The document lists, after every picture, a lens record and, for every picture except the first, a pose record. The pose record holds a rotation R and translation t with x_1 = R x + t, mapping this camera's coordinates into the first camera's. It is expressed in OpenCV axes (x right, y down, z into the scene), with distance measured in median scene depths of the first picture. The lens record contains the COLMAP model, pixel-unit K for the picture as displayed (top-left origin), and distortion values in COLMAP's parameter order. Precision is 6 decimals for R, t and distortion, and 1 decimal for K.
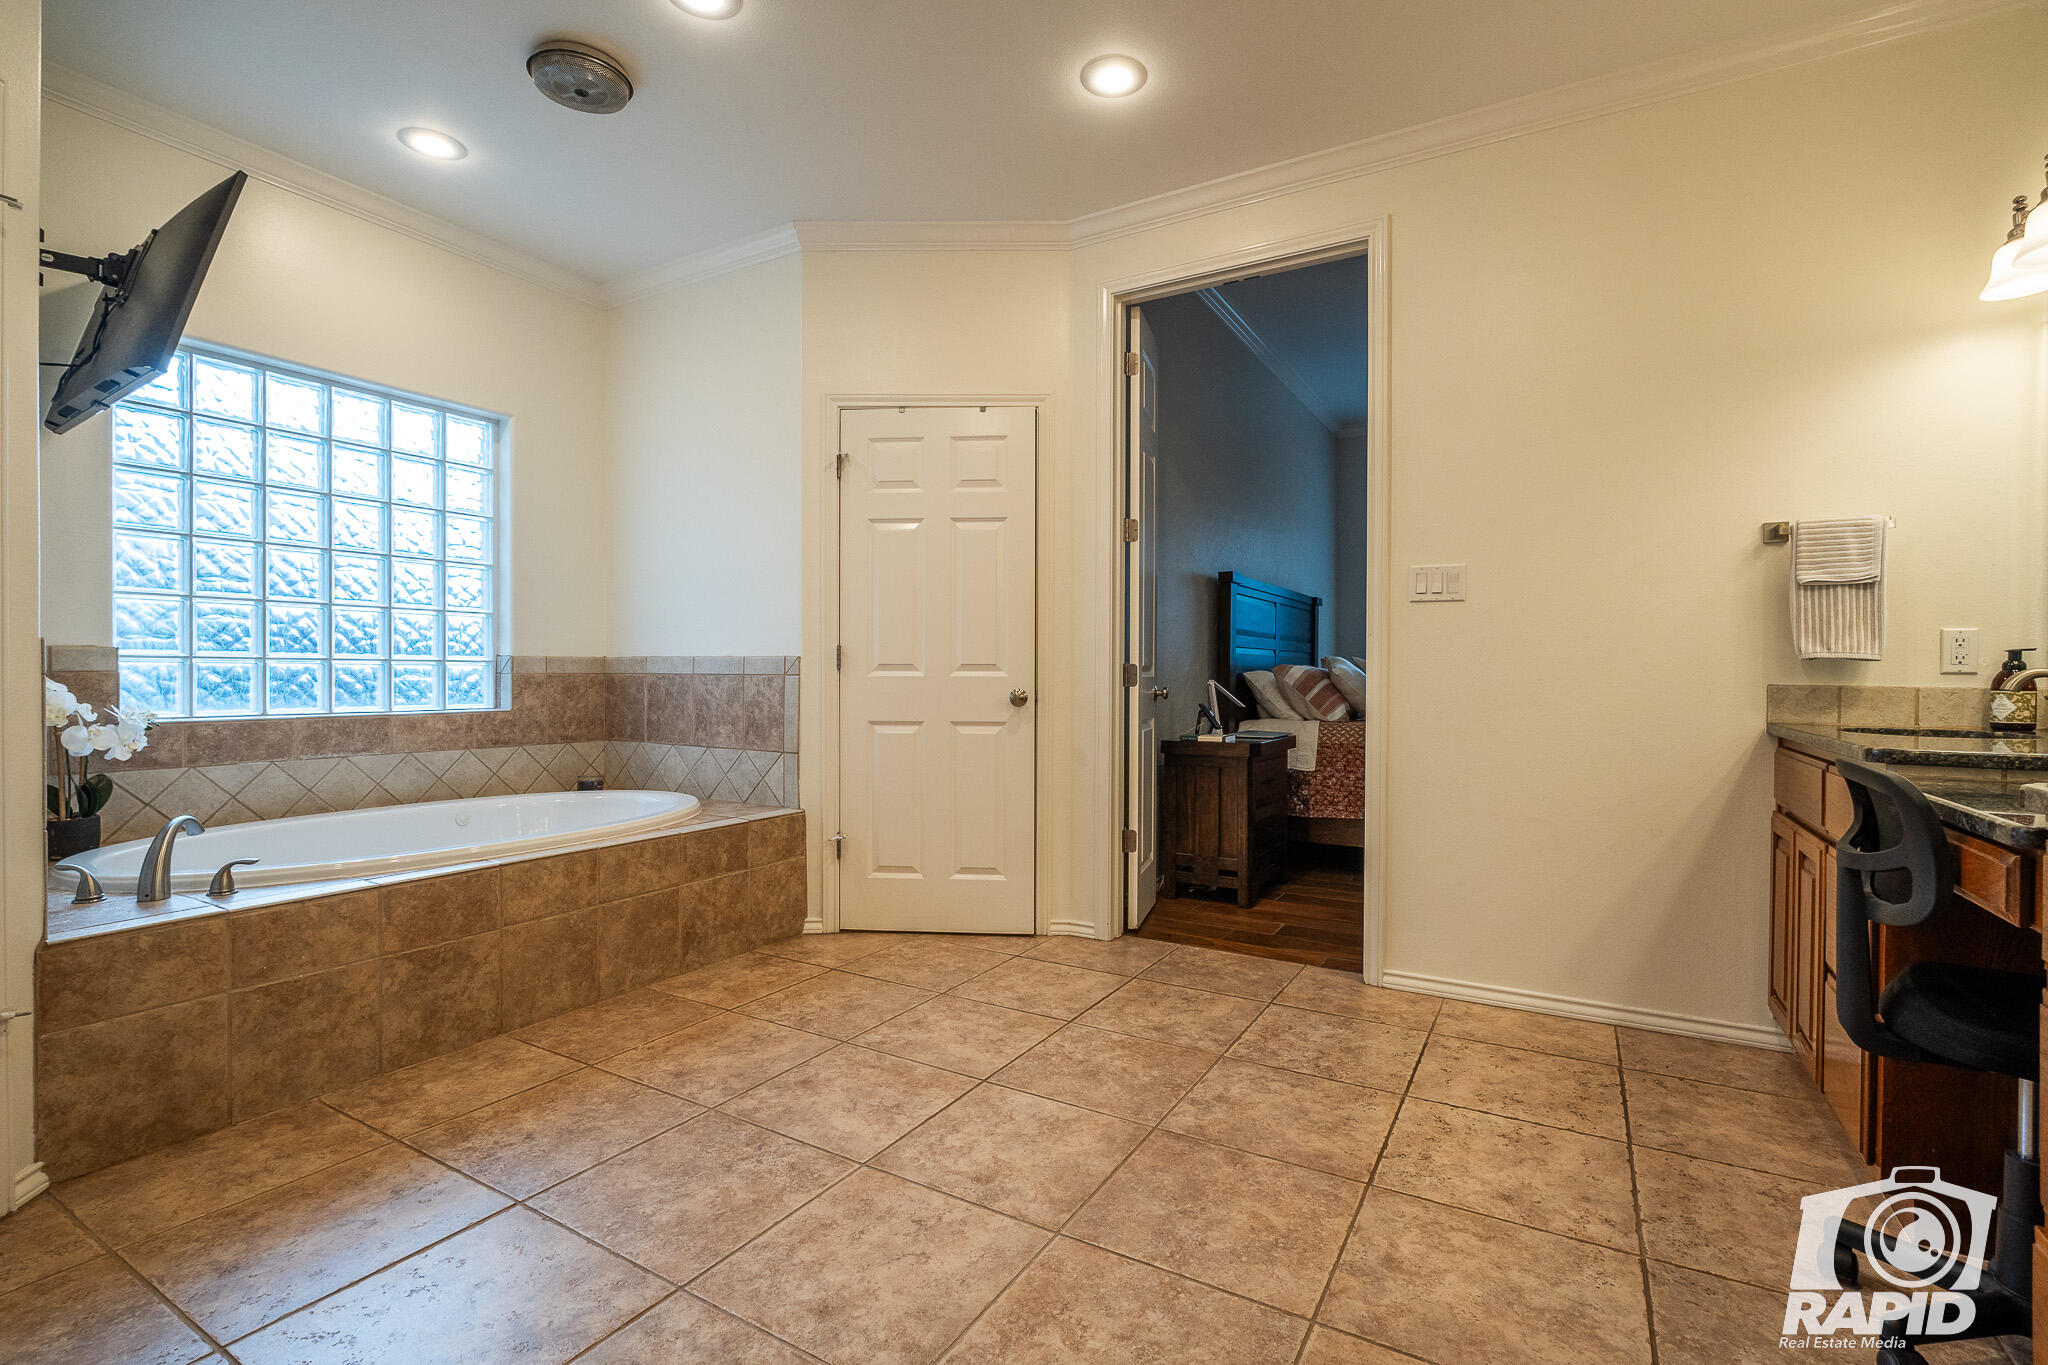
lens RADIAL K [[928.8, 0, 1028.5], [0, 928.8, 678.2], [0, 0, 1]] dist [-0.012642, 0.000846]
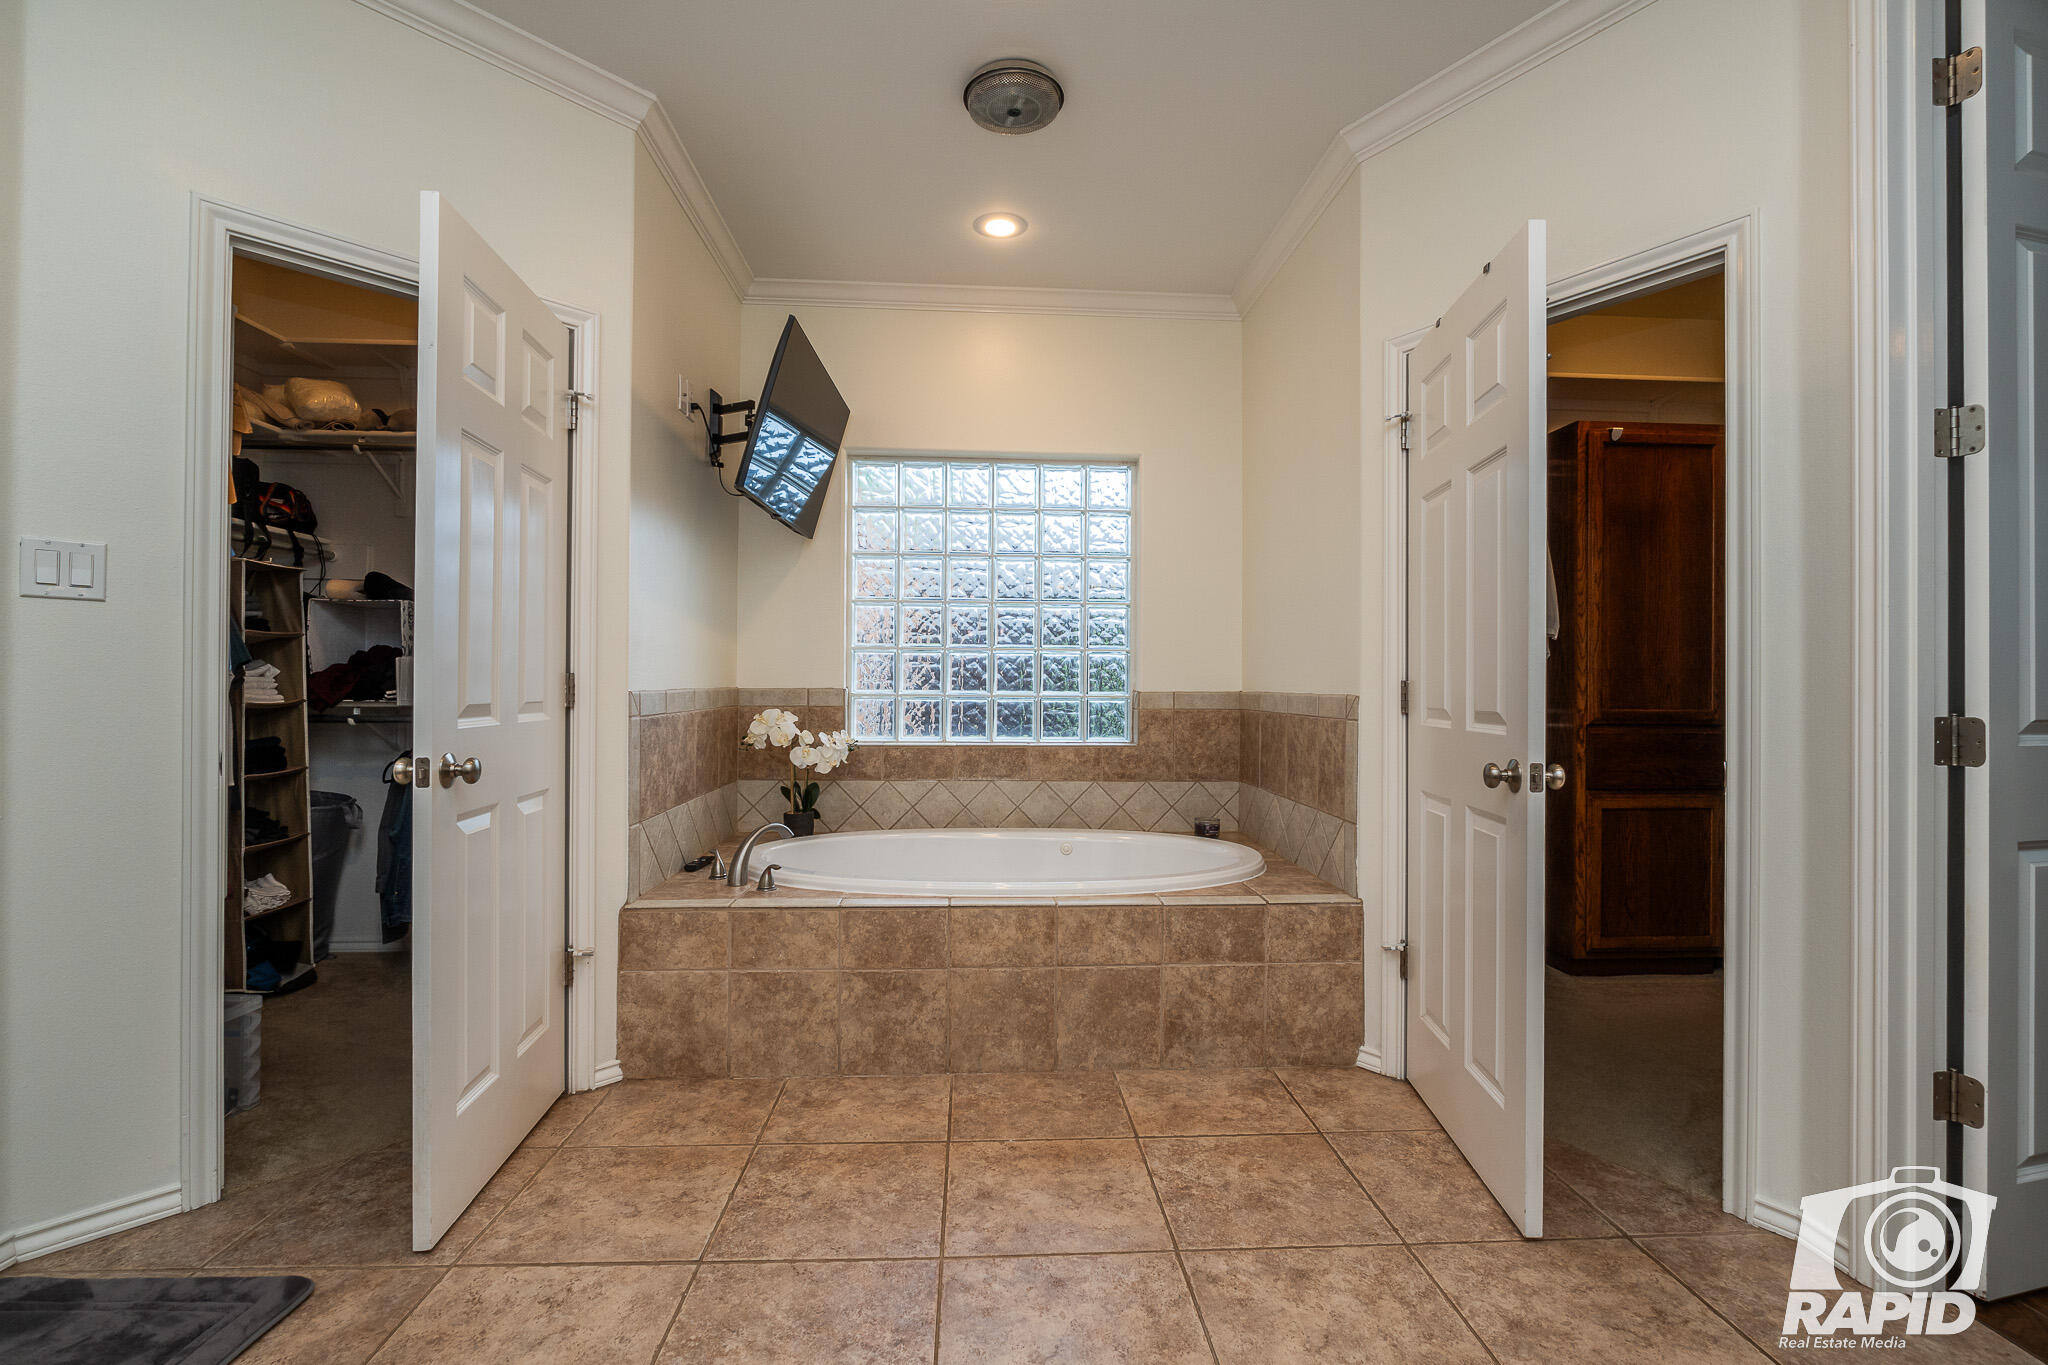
lens RADIAL K [[928.8, 0, 1024.6], [0, 928.8, 687.7], [0, 0, 1]] dist [-0.012642, 0.000846]
pose [[0.553684, -0.000509, -0.832727, 0.290069], [-0.008558, 0.999944, -0.006302, -0.028098], [0.832683, 0.010616, 0.553648, 0.454225]]
